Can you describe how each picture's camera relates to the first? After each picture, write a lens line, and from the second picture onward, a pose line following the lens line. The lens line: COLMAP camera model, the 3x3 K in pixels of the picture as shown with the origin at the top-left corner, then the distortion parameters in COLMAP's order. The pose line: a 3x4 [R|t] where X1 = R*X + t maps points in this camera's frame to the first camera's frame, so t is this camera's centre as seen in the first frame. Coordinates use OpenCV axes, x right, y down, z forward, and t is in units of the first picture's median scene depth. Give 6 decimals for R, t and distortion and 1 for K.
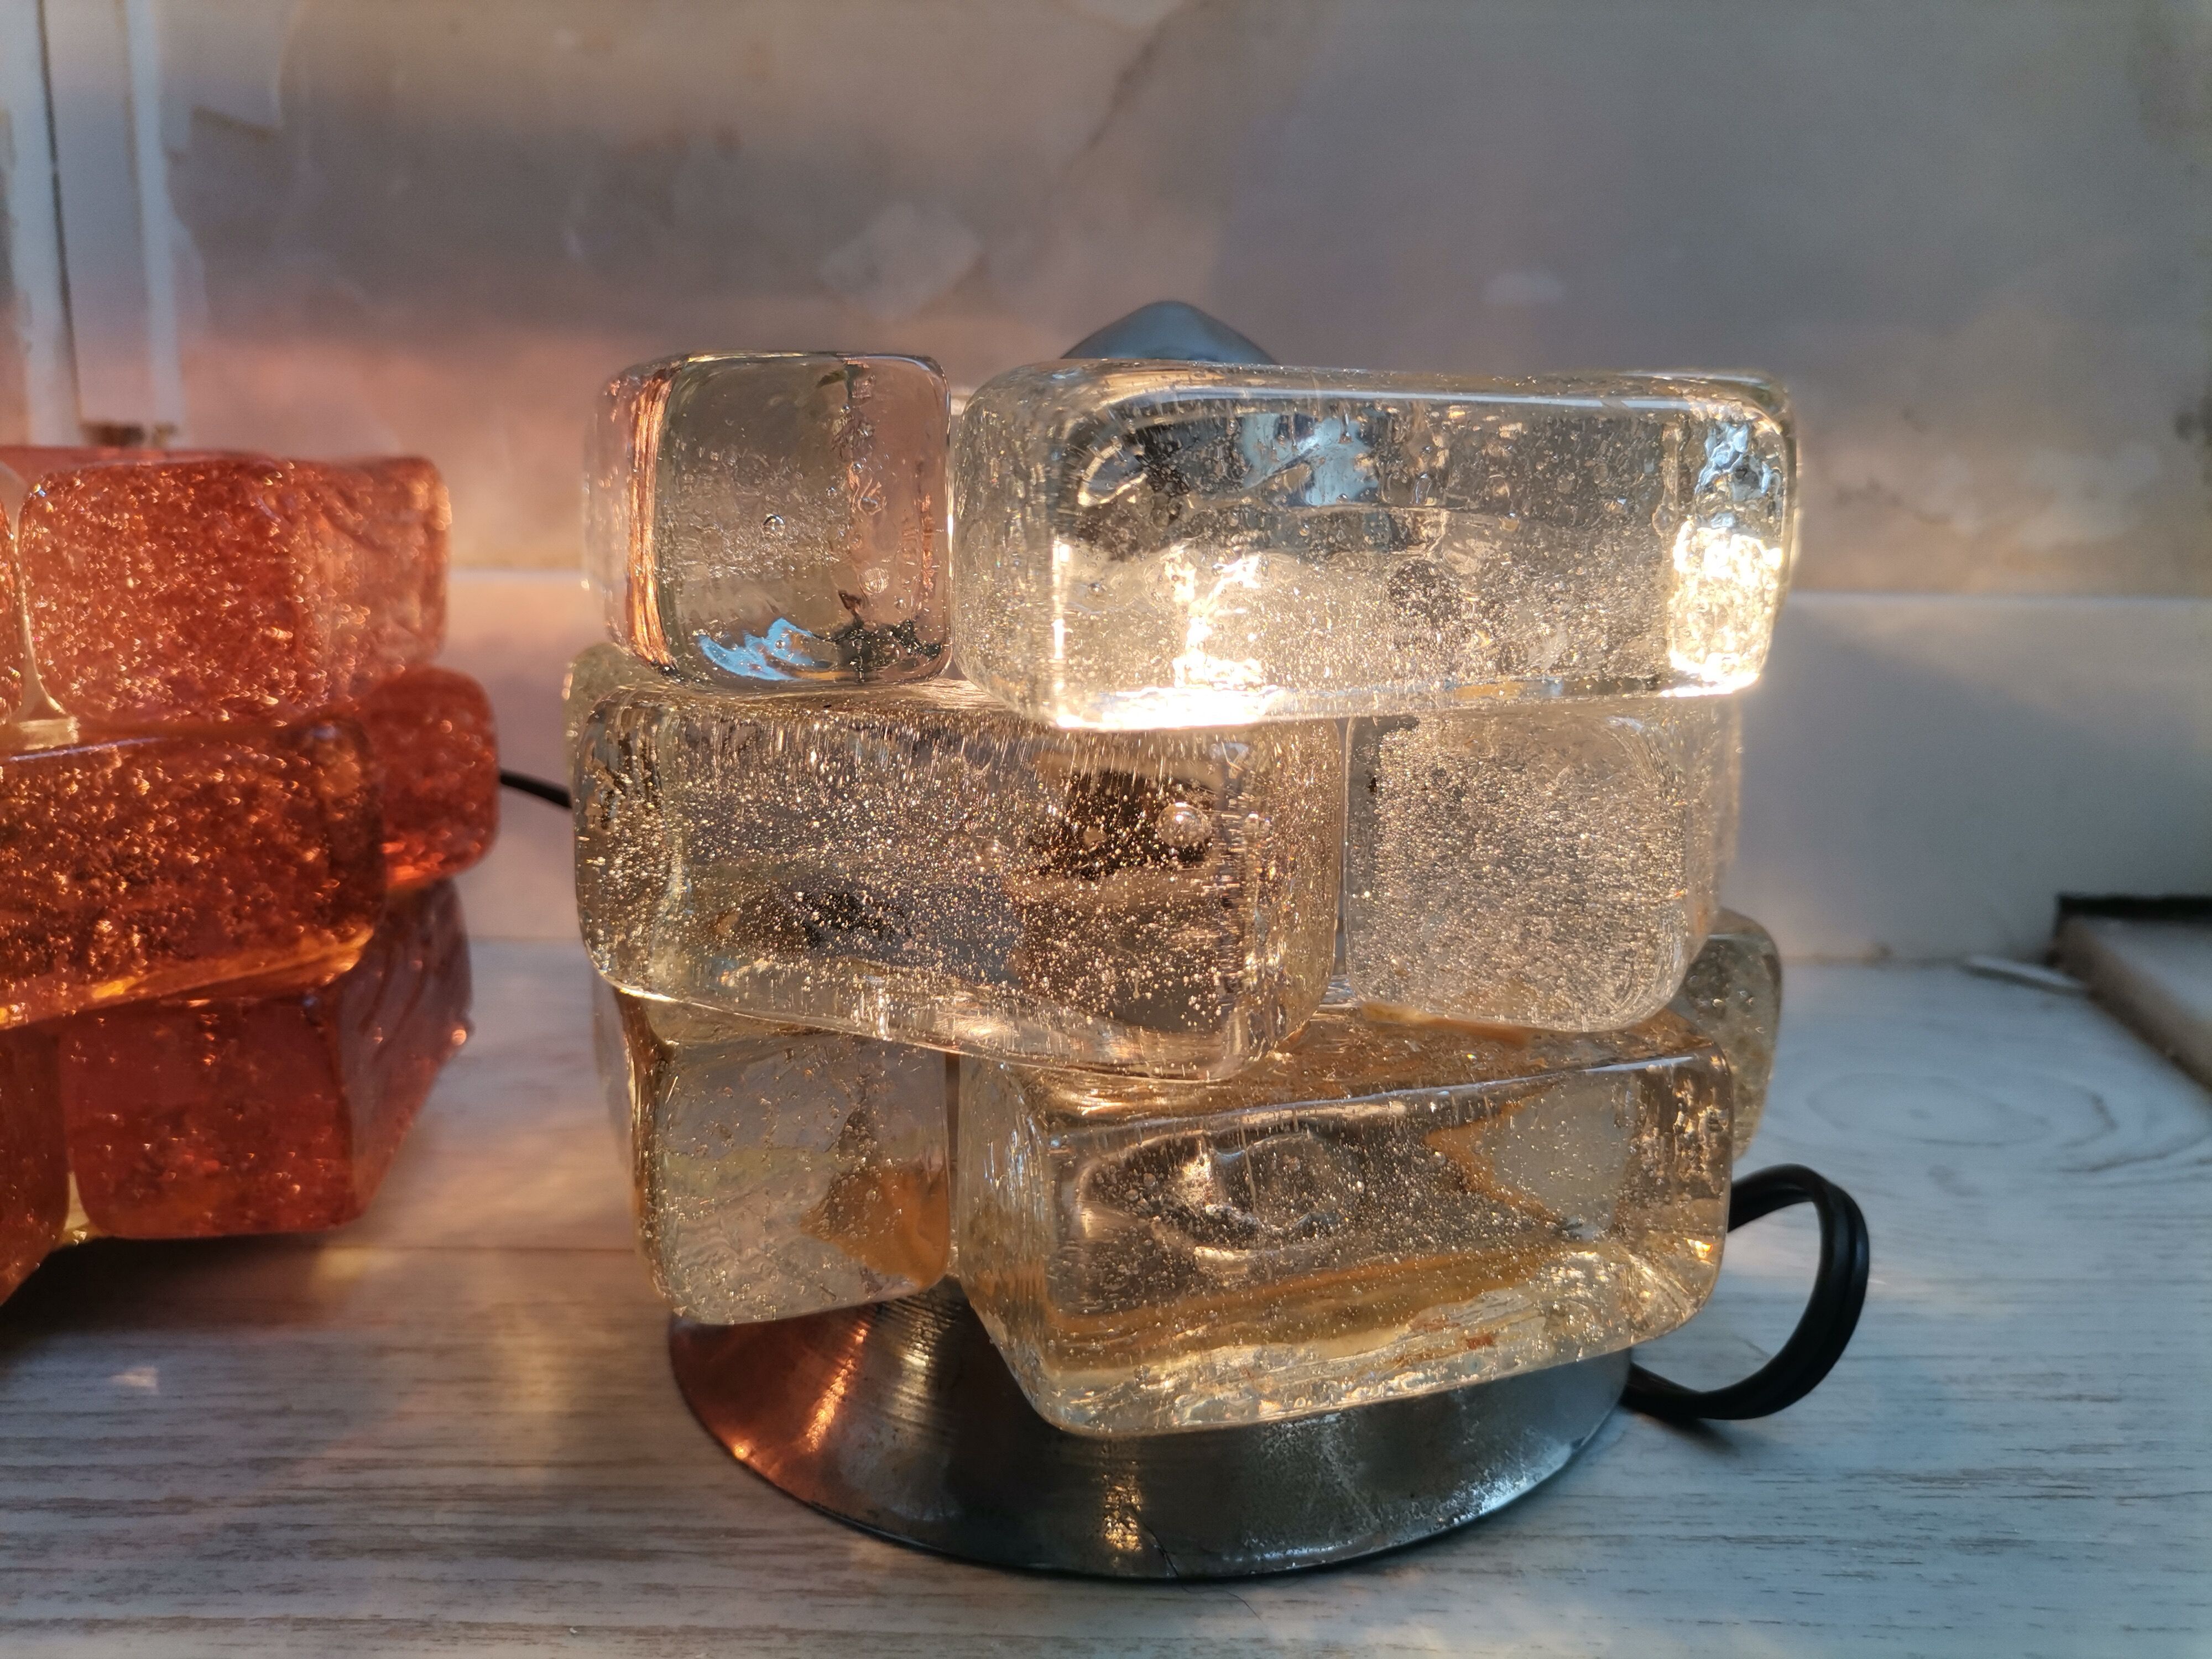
lens RADIAL K [[1713.0, 0, 1103.9], [0, 1713.0, 844.1], [0, 0, 1]] dist [-0.021099, 0.029081]
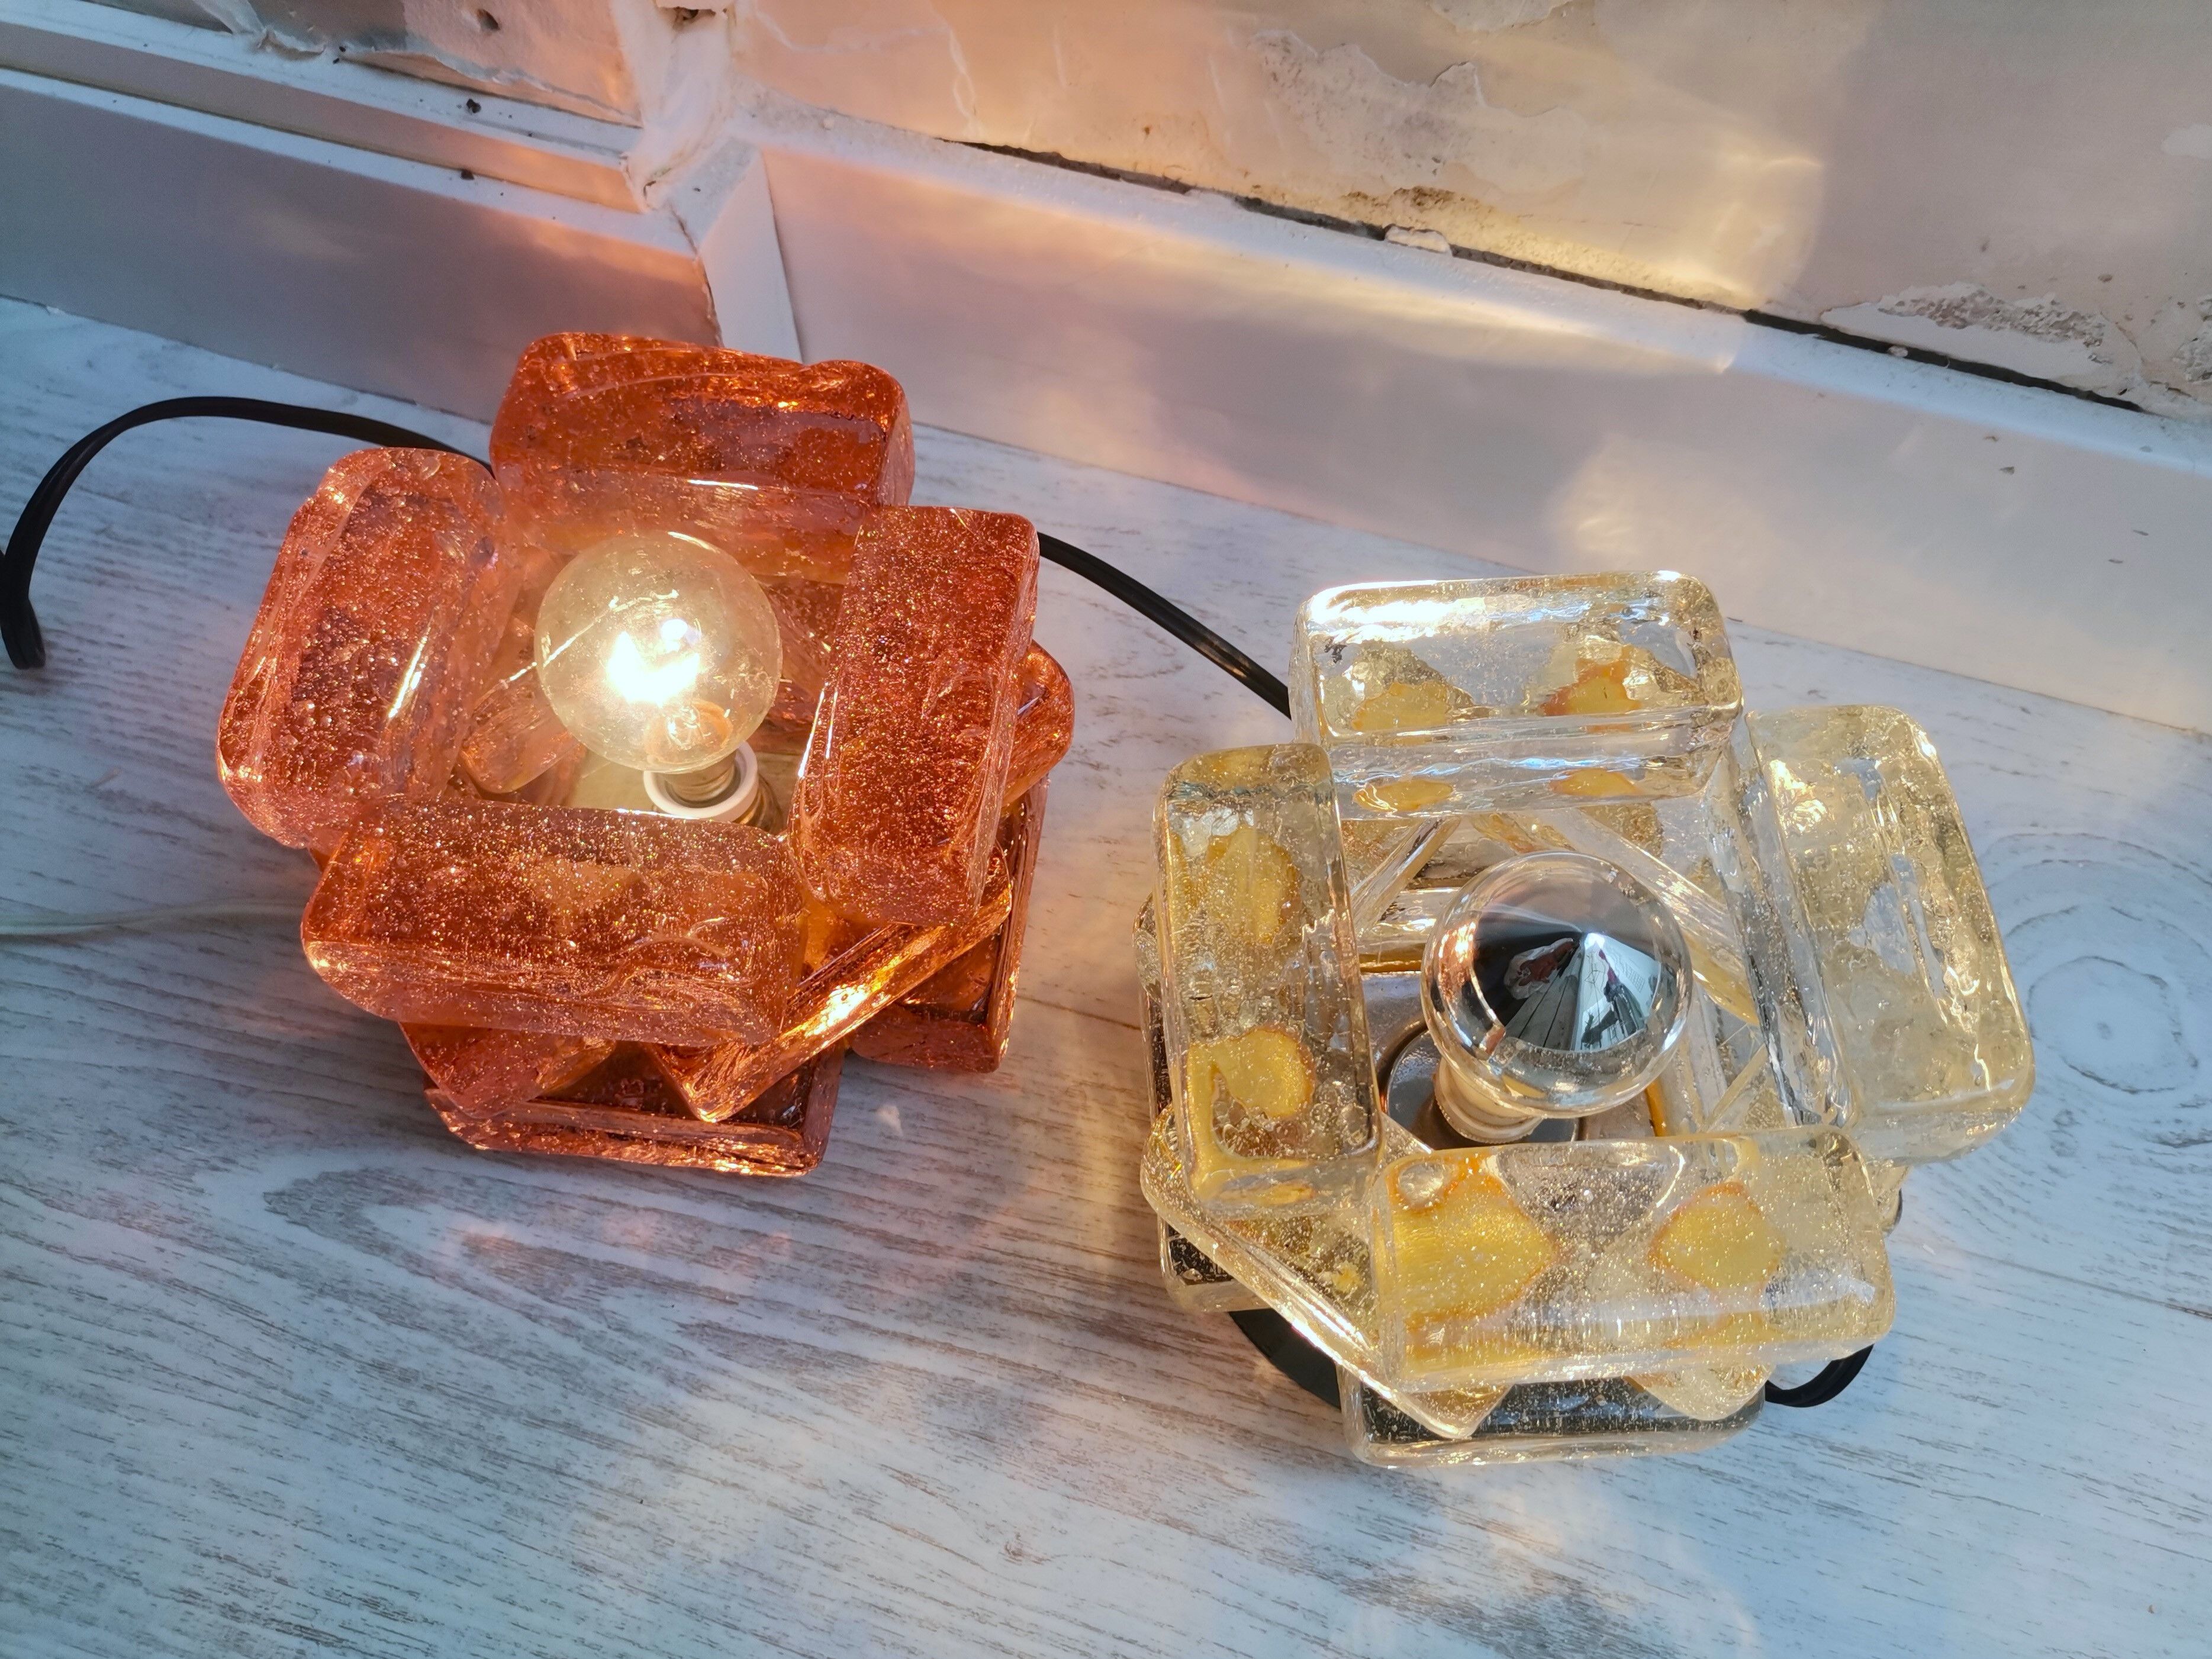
lens RADIAL K [[1782.2, 0, 1193.7], [0, 1782.2, 848.2], [0, 0, 1]] dist [0.014066, -0.006029]
pose [[0.965990, 0.237436, -0.102409, -0.136156], [-0.073157, 0.630811, 0.772480, -1.448619], [0.248015, -0.738716, 0.626727, 0.109502]]
